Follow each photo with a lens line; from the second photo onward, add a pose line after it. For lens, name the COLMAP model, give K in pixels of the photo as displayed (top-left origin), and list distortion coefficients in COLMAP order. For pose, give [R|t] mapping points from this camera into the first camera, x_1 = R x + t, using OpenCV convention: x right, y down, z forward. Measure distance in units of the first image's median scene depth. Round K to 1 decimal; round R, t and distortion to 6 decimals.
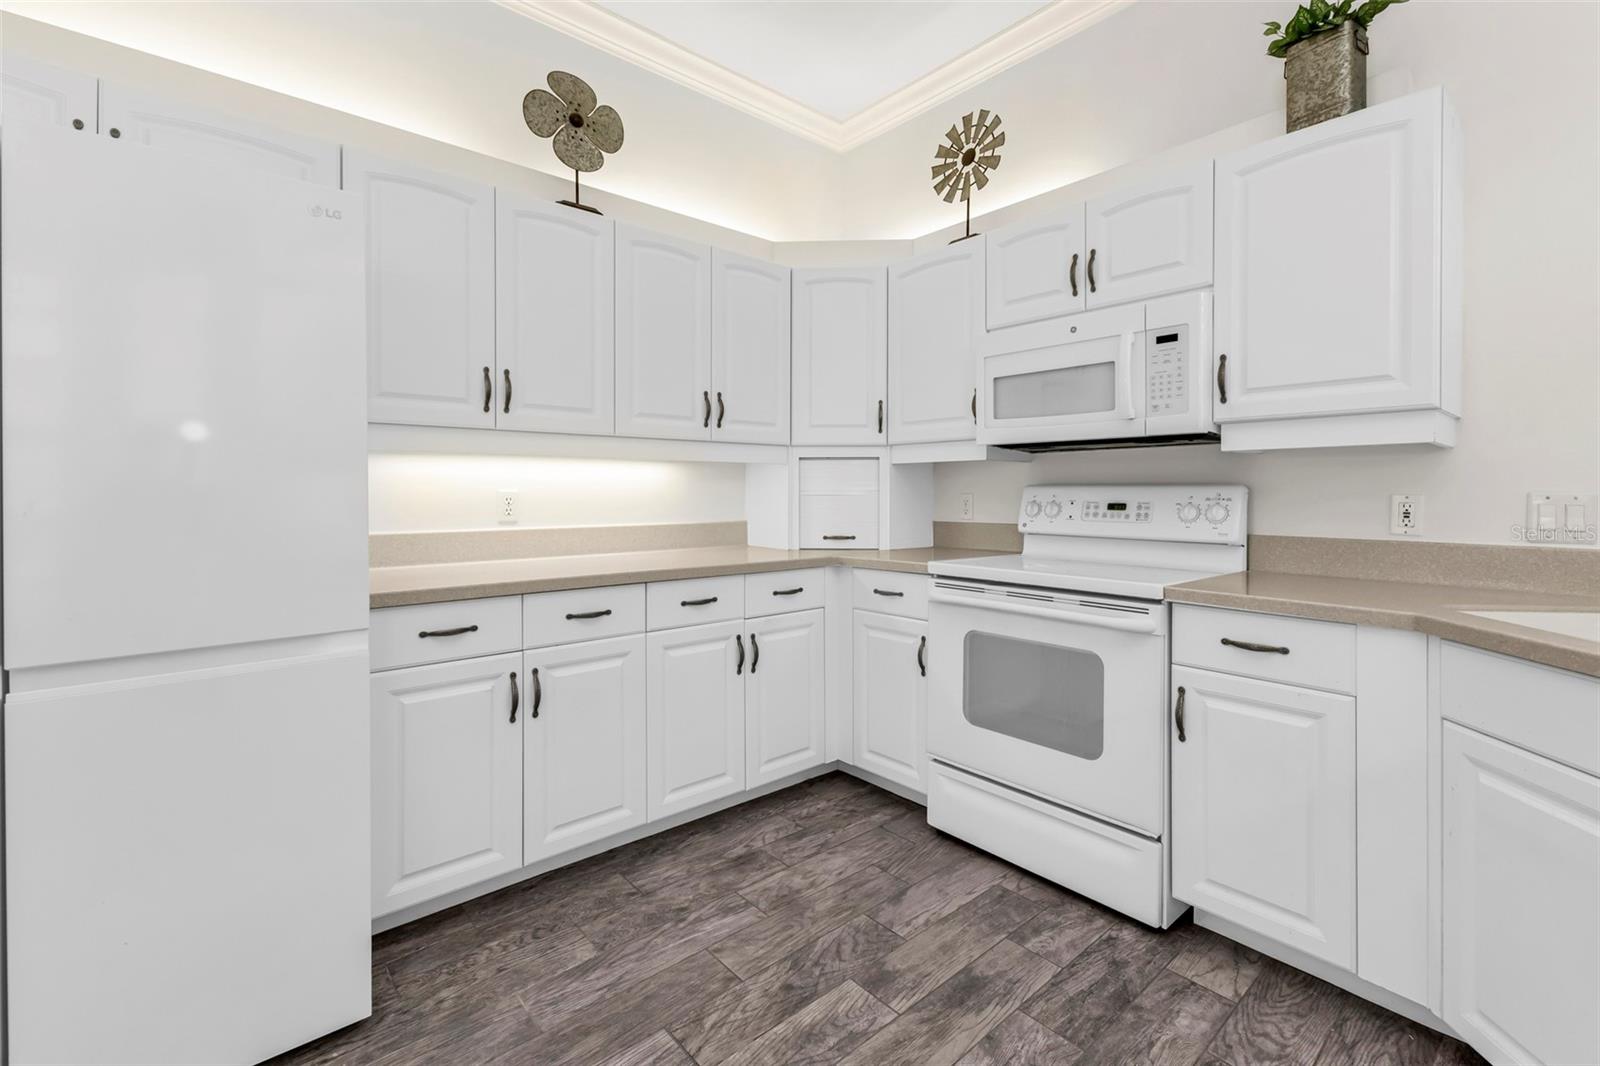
lens RADIAL K [[693.6, 0, 803.9], [0, 693.6, 496.3], [0, 0, 1]] dist [0.018886, -0.004211]
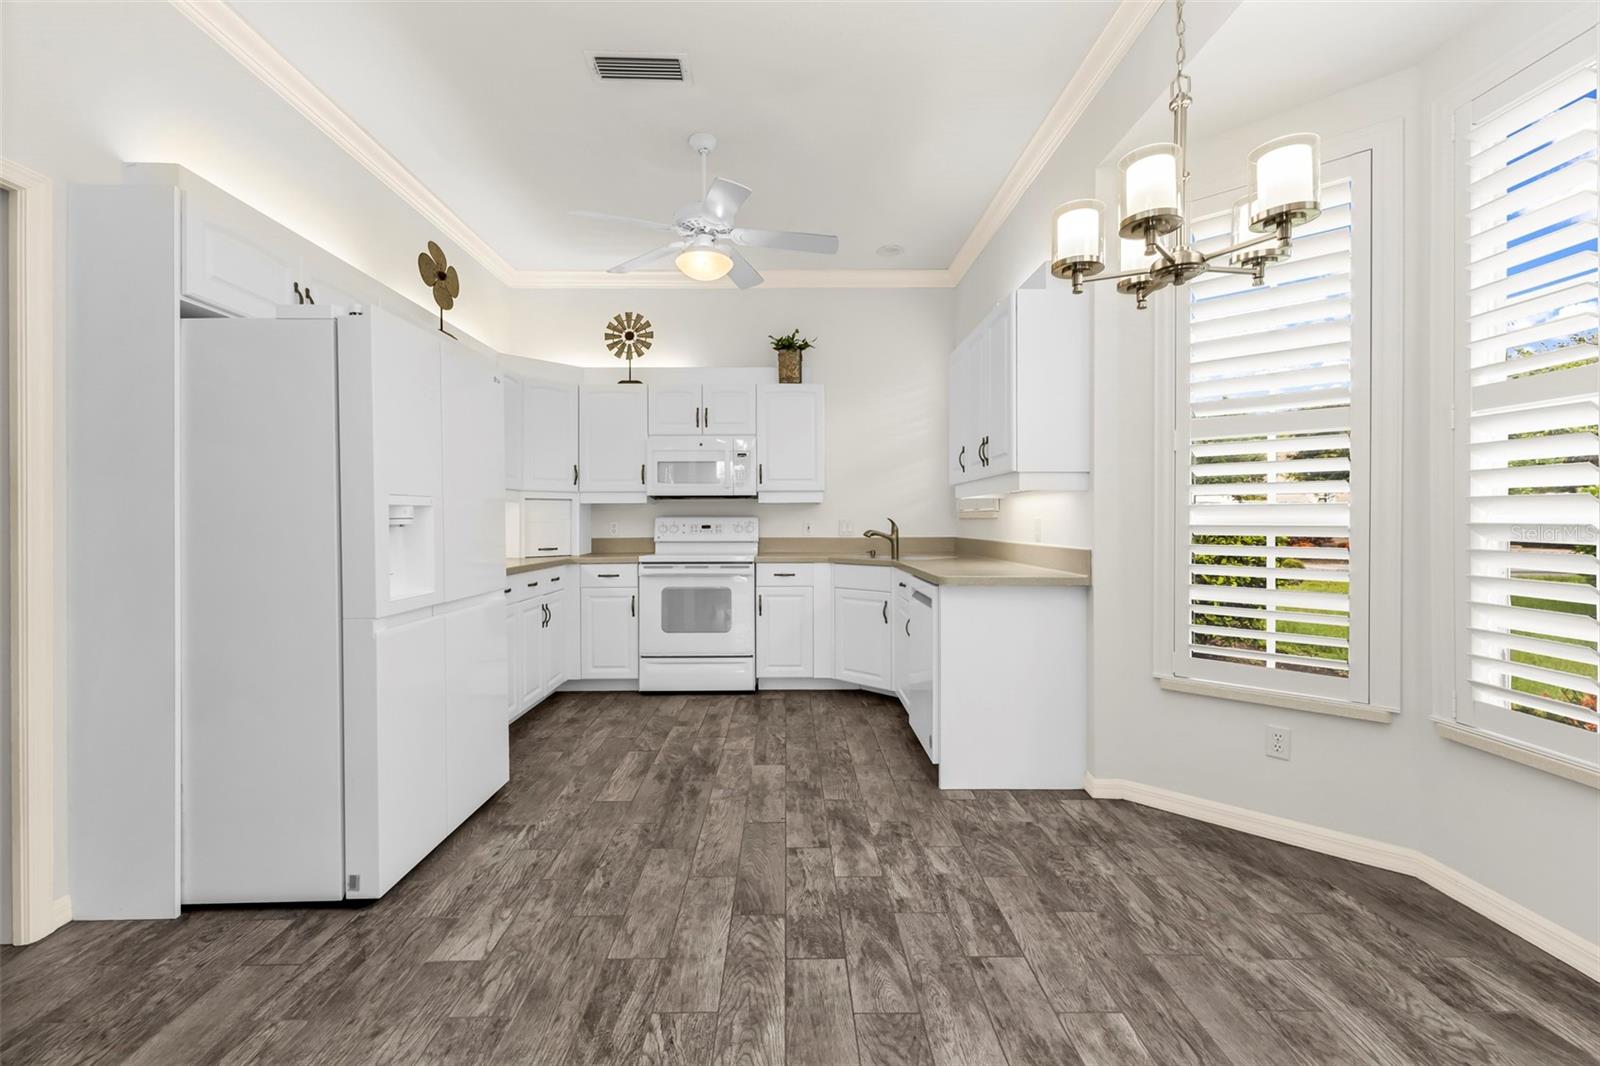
lens RADIAL K [[693.6, 0, 802.6], [0, 693.6, 526.1], [0, 0, 1]] dist [0.018886, -0.004211]
pose [[0.634937, -0.008591, 0.772516, -1.115616], [0.008687, 0.999954, 0.003980, 0.007882], [-0.772515, 0.004183, 0.634982, -0.630542]]
